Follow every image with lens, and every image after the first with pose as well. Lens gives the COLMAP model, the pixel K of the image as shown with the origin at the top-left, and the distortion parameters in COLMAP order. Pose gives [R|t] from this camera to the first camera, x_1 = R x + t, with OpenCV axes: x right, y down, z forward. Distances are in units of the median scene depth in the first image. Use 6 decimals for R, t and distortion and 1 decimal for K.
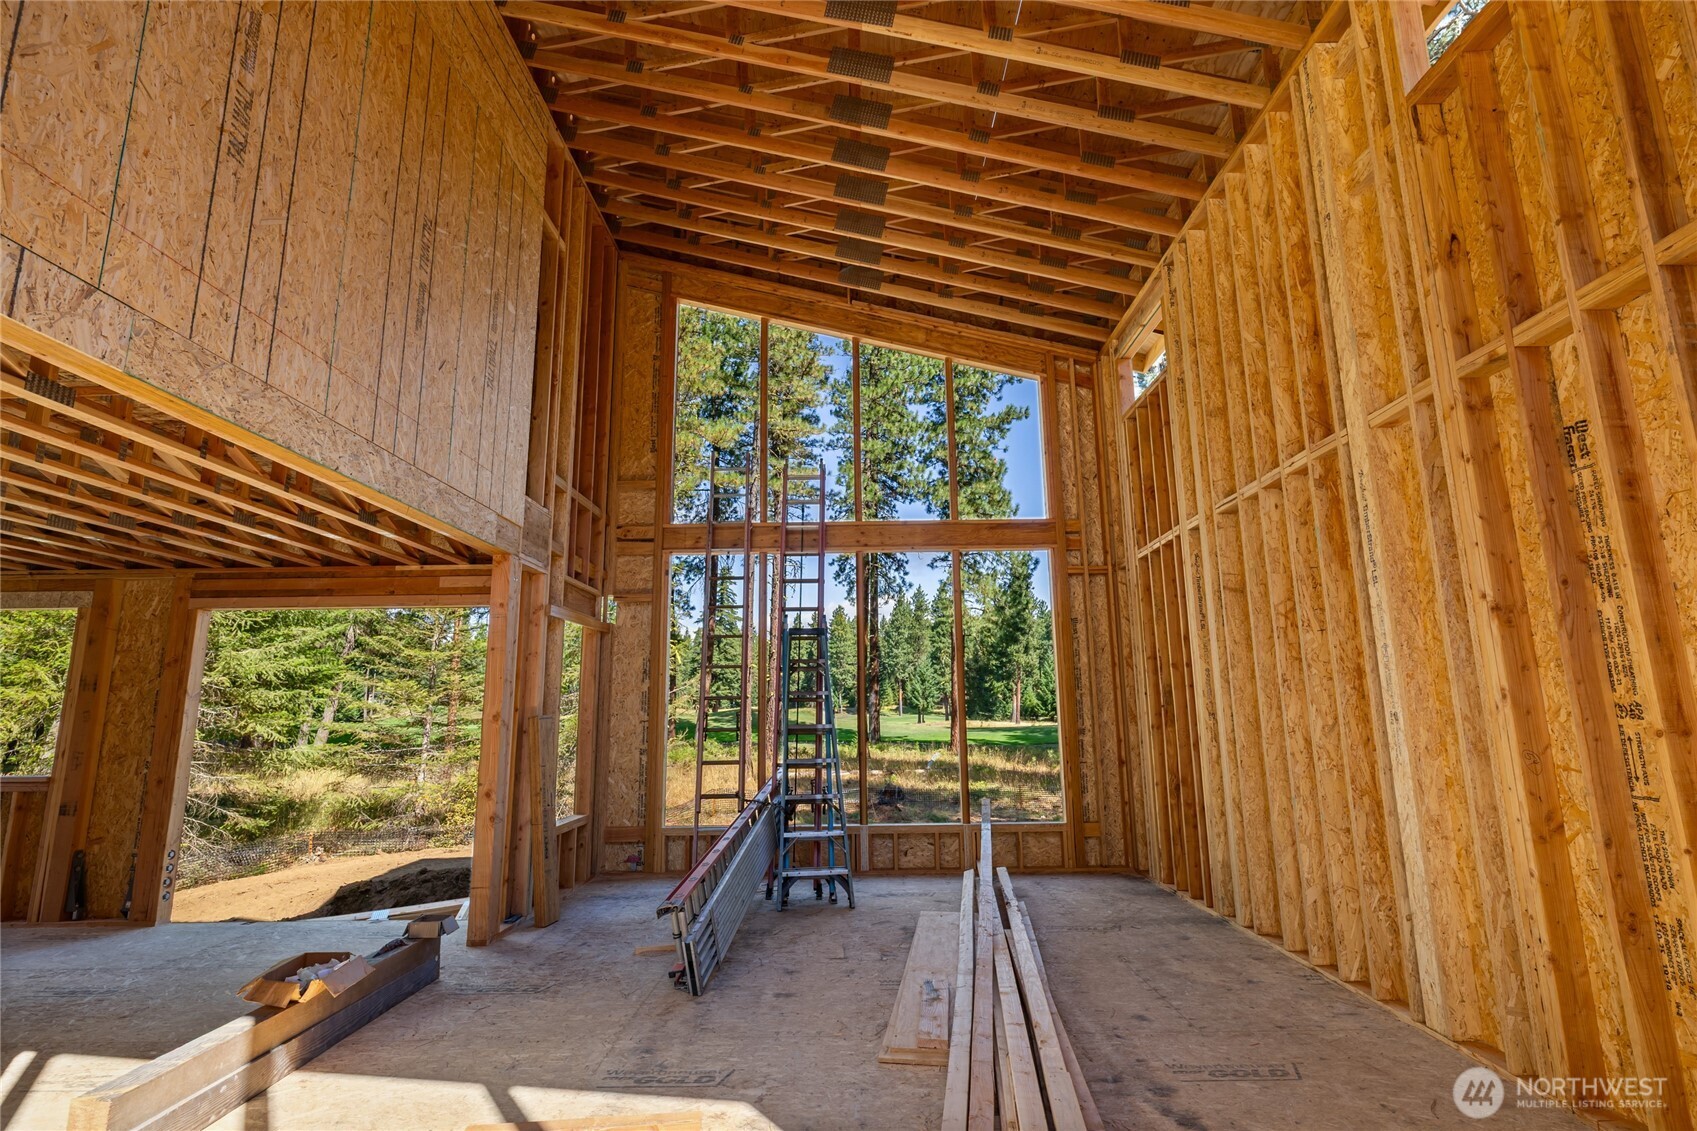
lens RADIAL K [[831.9, 0, 846.0], [0, 831.9, 556.9], [0, 0, 1]] dist [-0.002028, 0.000641]
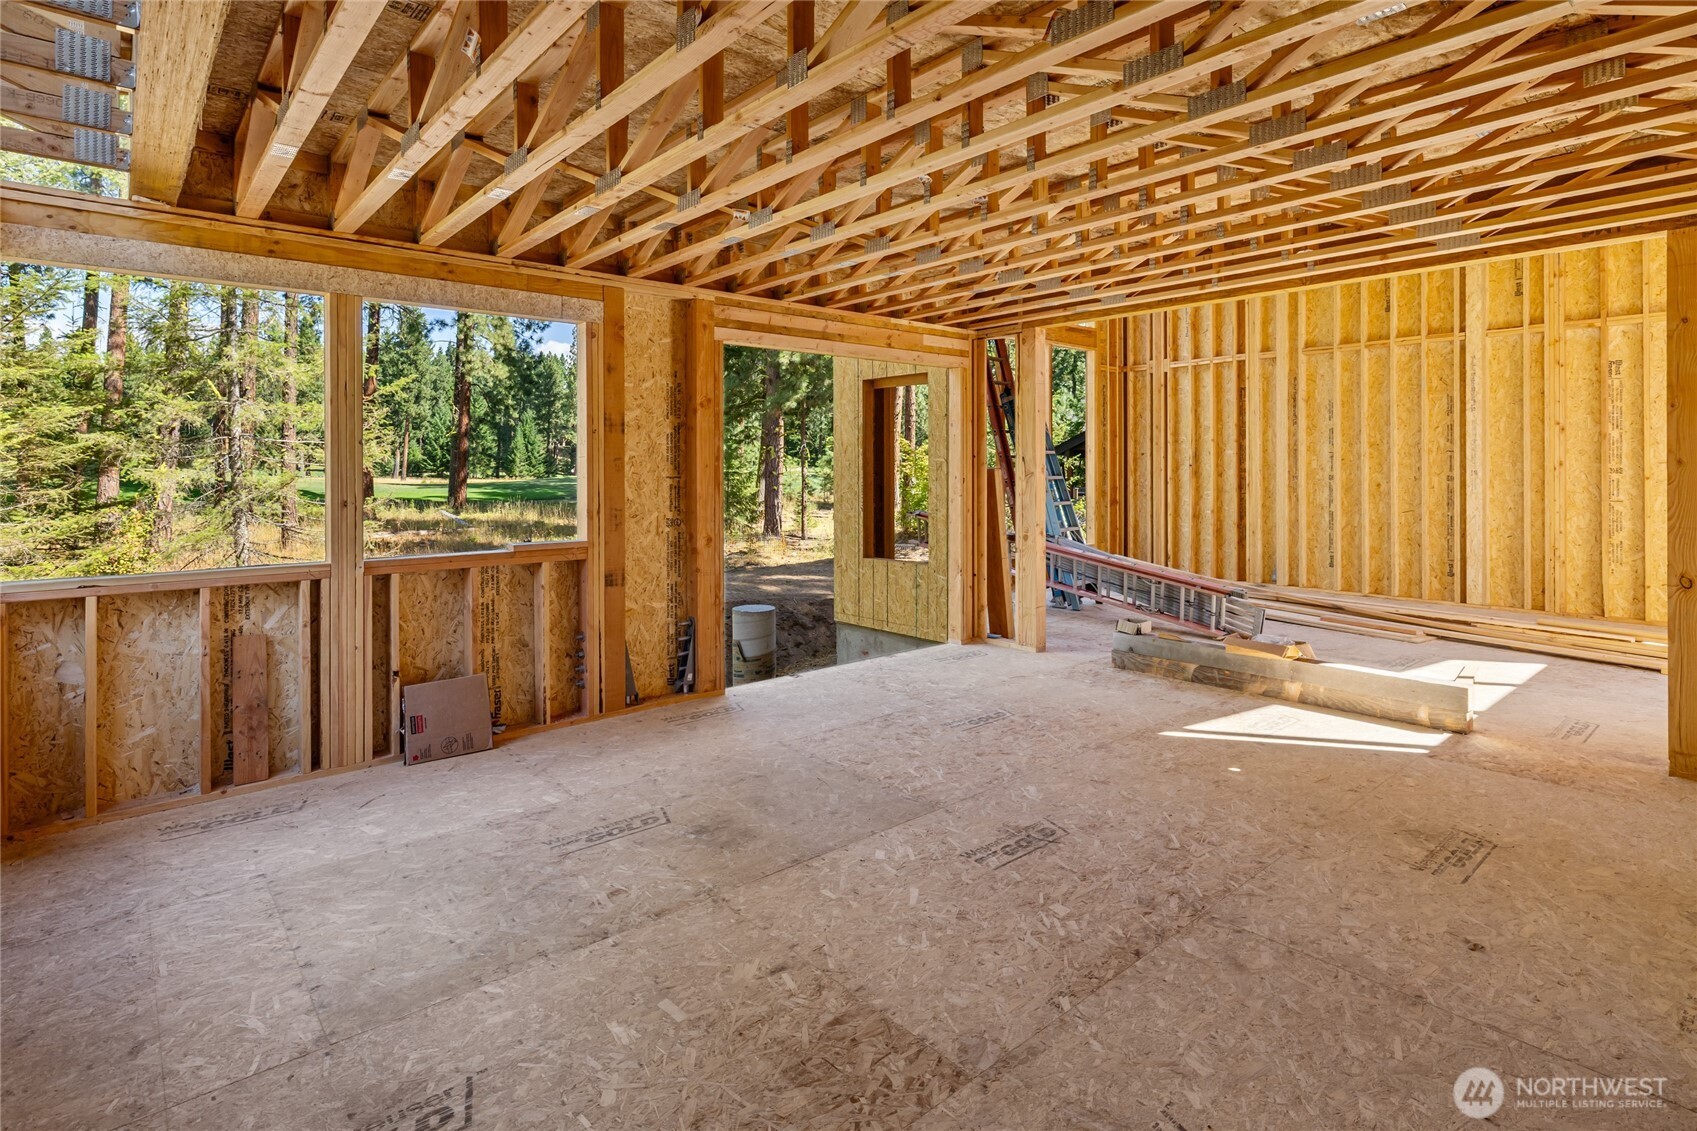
lens RADIAL K [[856.9, 0, 837.5], [0, 856.9, 471.7], [0, 0, 1]] dist [-0.001009, -0.001690]
pose [[0.749188, 0.005690, 0.662333, -0.540402], [-0.129118, 0.982034, 0.137614, 0.024899], [-0.649651, -0.188618, 0.736463, 0.110782]]
